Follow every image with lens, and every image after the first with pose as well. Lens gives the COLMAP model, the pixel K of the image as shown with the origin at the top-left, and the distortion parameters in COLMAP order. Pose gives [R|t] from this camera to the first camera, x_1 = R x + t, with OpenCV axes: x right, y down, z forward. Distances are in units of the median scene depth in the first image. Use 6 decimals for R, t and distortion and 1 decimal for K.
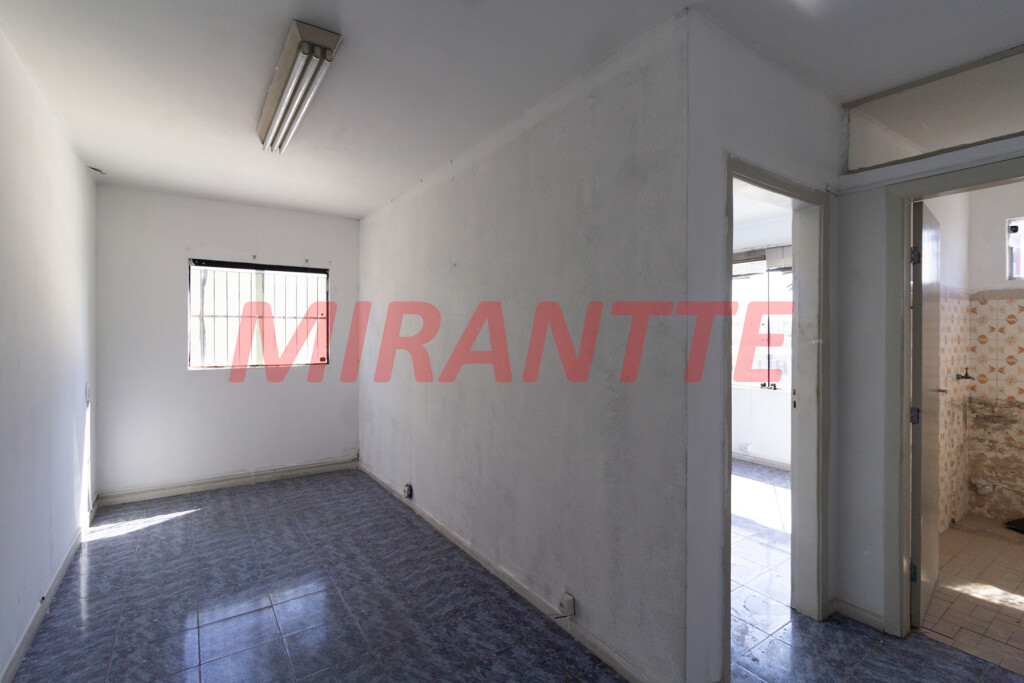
lens RADIAL K [[473.4, 0, 514.8], [0, 473.4, 333.5], [0, 0, 1]] dist [-0.000259, 0.001645]
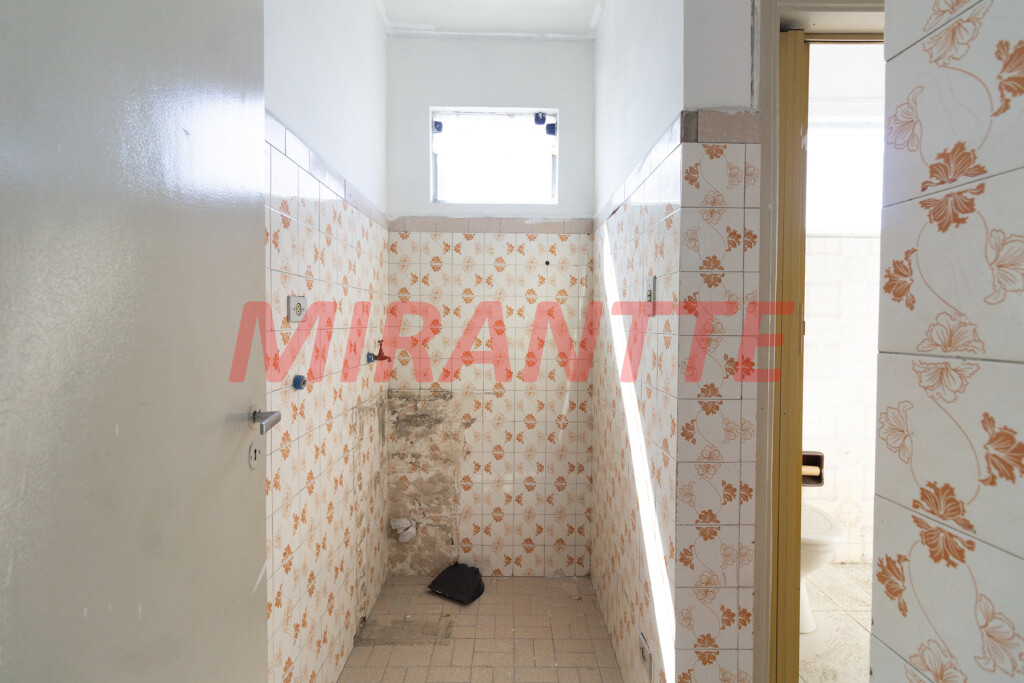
lens RADIAL K [[473.4, 0, 514.8], [0, 473.4, 333.5], [0, 0, 1]] dist [-0.000259, 0.001645]
pose [[0.559325, -0.017941, 0.828754, 0.133947], [-0.000909, 0.999752, 0.022256, 0.011941], [-0.828948, -0.013202, 0.559170, 0.128695]]
